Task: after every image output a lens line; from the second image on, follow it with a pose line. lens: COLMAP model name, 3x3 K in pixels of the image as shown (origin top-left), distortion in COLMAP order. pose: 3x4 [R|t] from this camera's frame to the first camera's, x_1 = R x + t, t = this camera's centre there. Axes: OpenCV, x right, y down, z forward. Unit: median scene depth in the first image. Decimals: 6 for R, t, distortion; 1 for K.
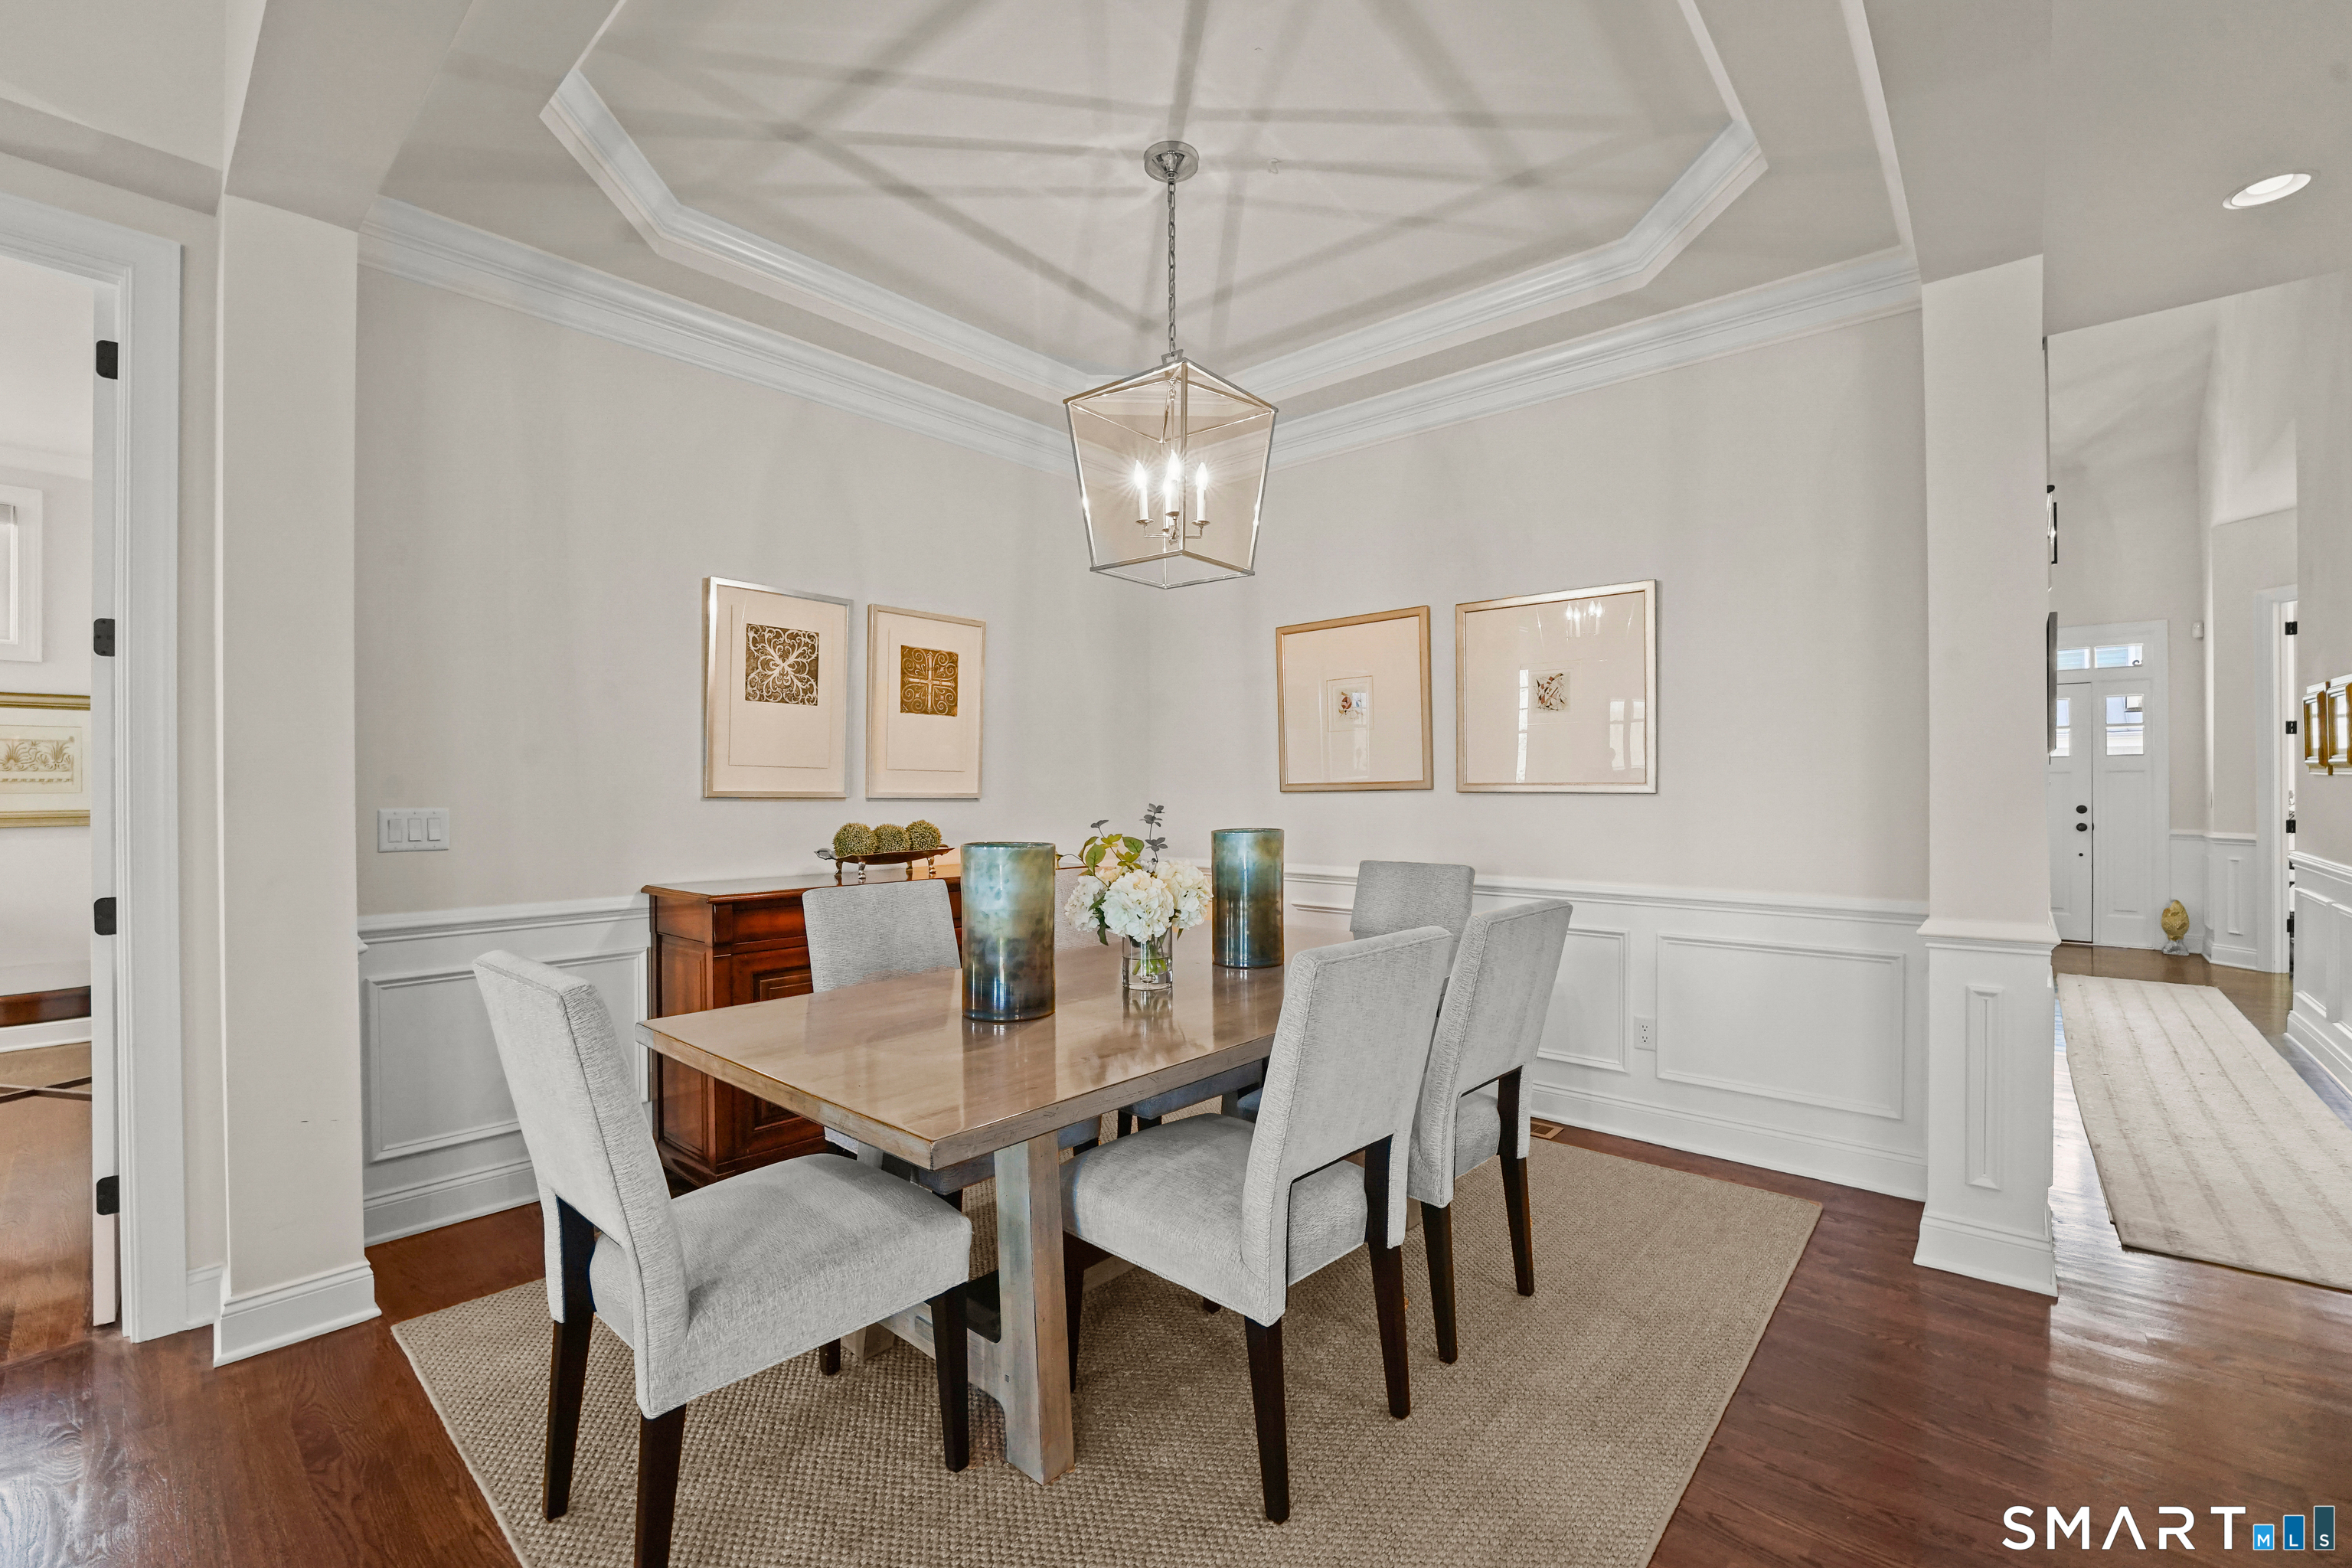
lens RADIAL K [[973.4, 0, 1127.2], [0, 973.4, 782.0], [0, 0, 1]] dist [-0.028466, 0.001974]
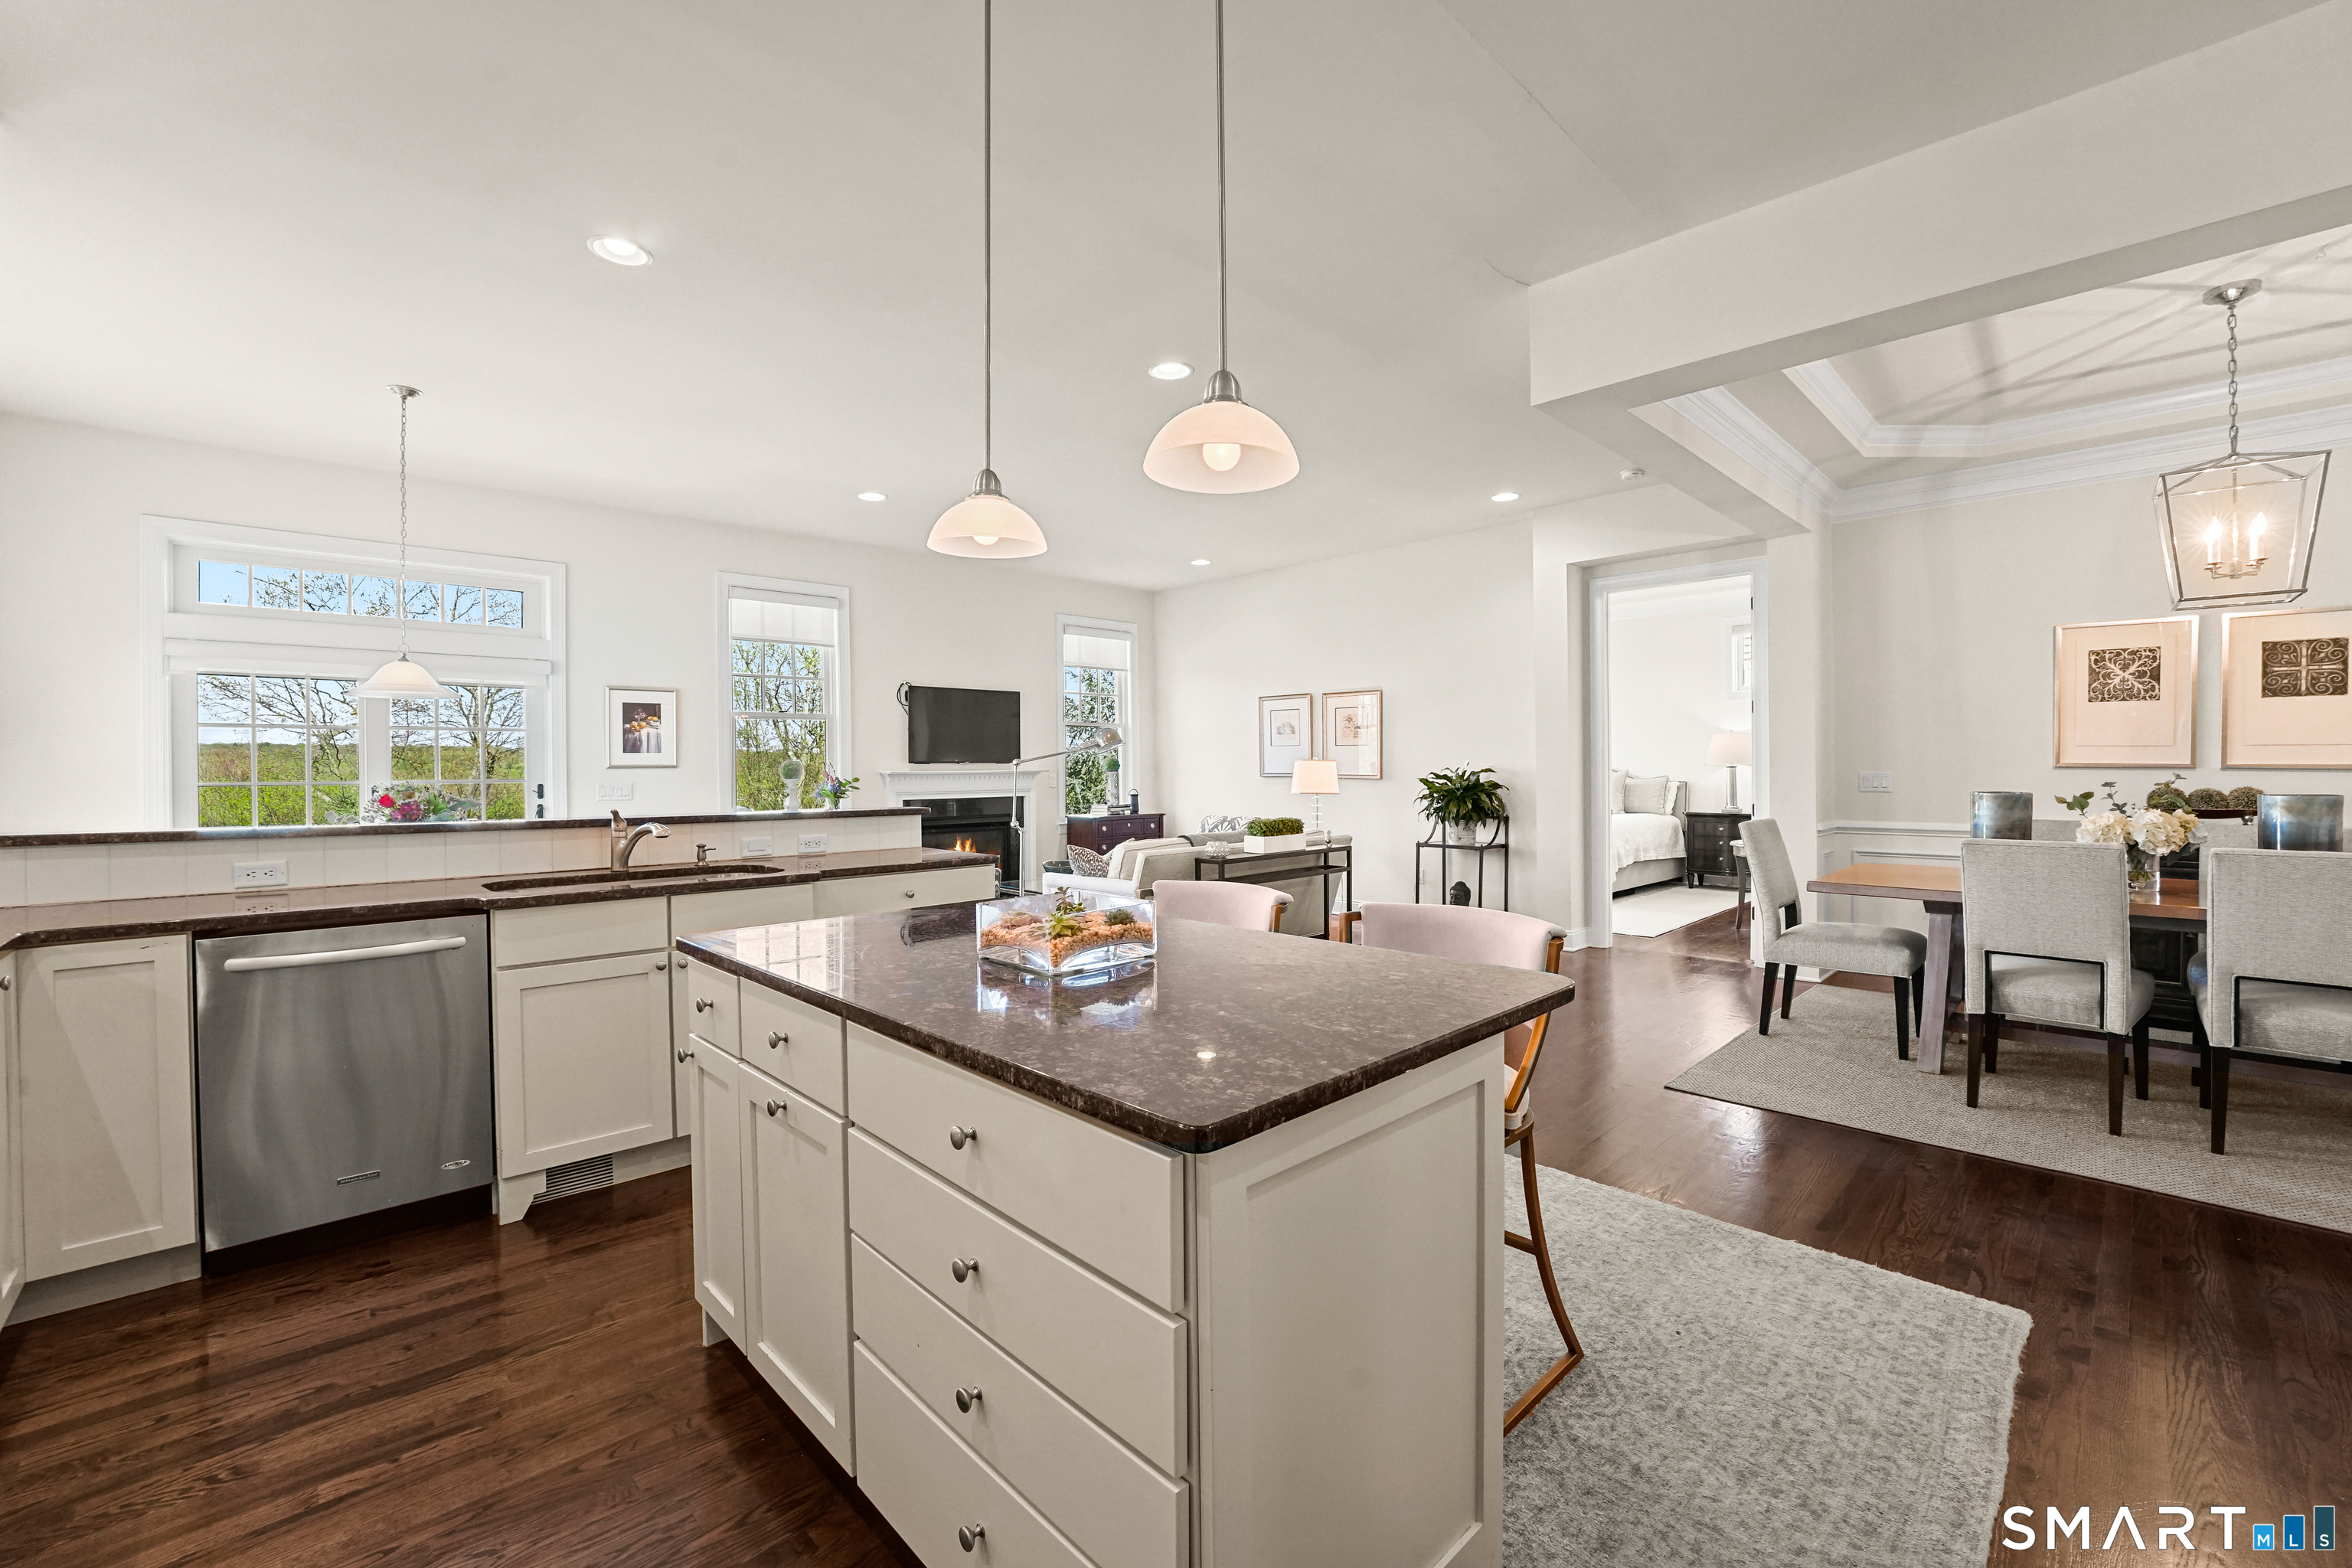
lens RADIAL K [[973.4, 0, 1186.7], [0, 973.4, 778.6], [0, 0, 1]] dist [-0.028466, 0.001974]
pose [[-0.074867, 0.017085, -0.997047, 1.146454], [0.014182, 0.999770, 0.016067, -0.009282], [0.997093, -0.012937, -0.075092, -0.275573]]
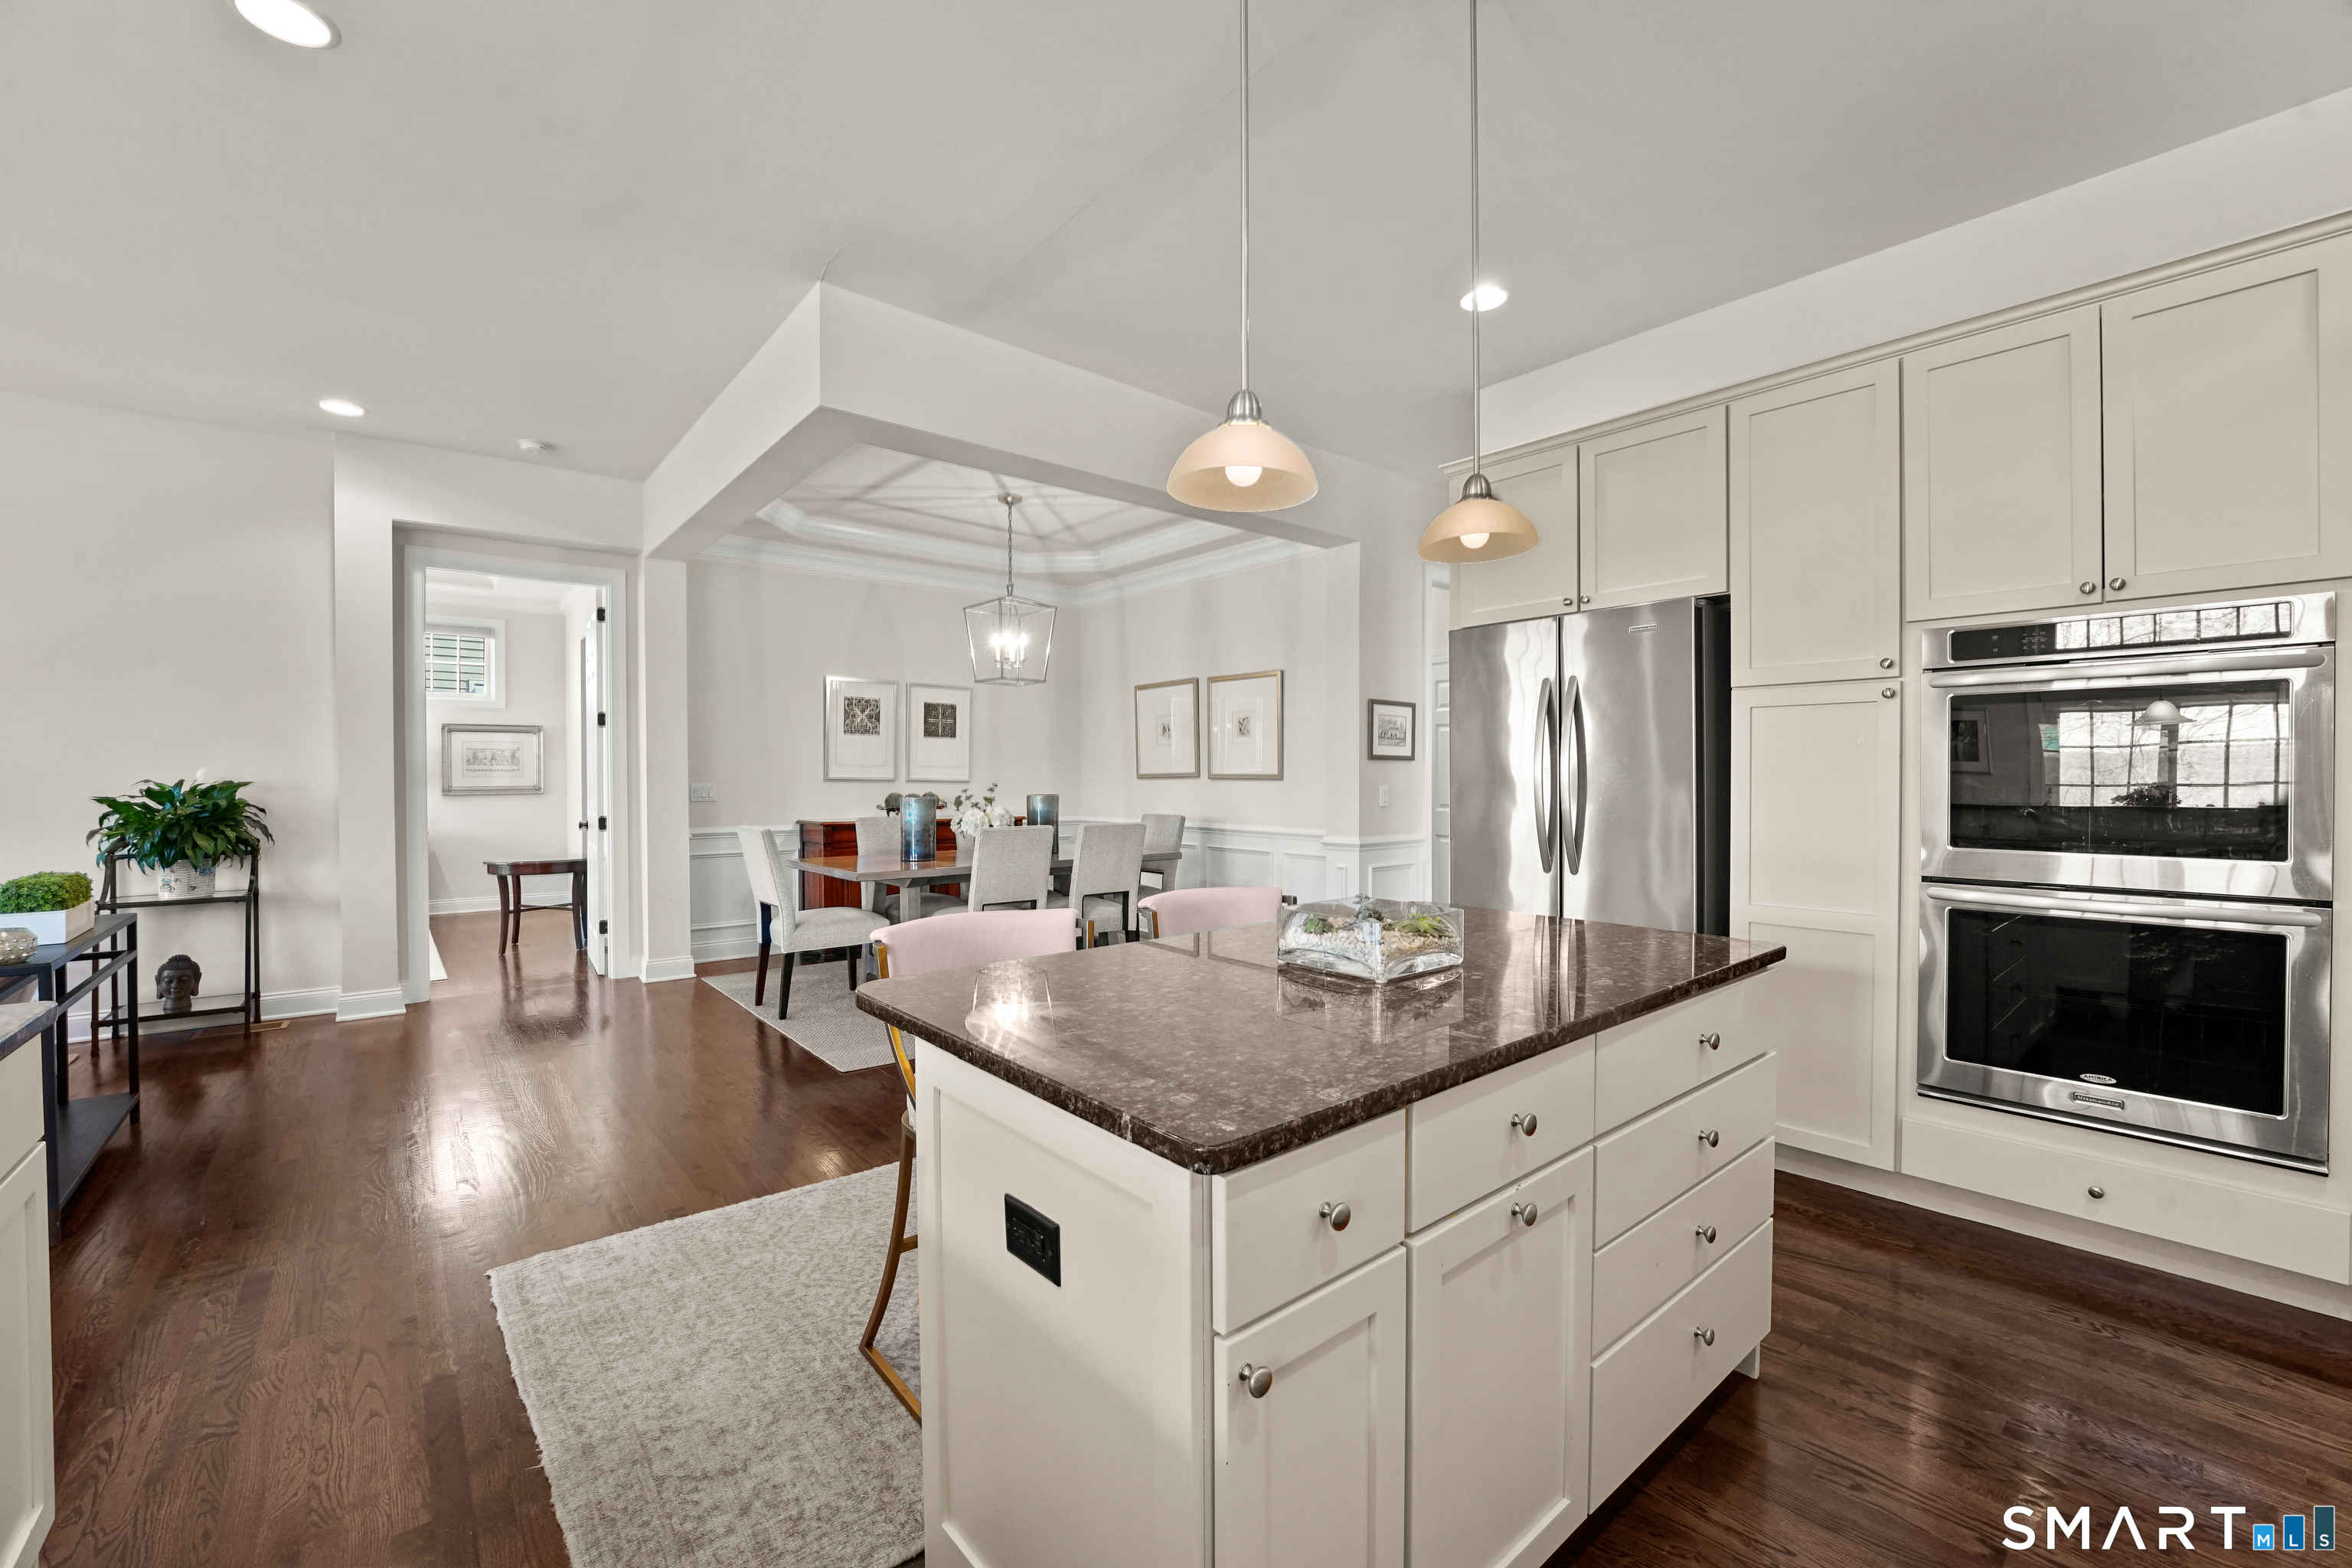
lens RADIAL K [[973.4, 0, 1142.0], [0, 973.4, 783.0], [0, 0, 1]] dist [-0.028466, 0.001974]
pose [[0.987730, 0.003777, -0.156127, 0.554247], [-0.001750, 0.999912, 0.013120, -0.006207], [0.156163, -0.012686, 0.987650, -0.944783]]
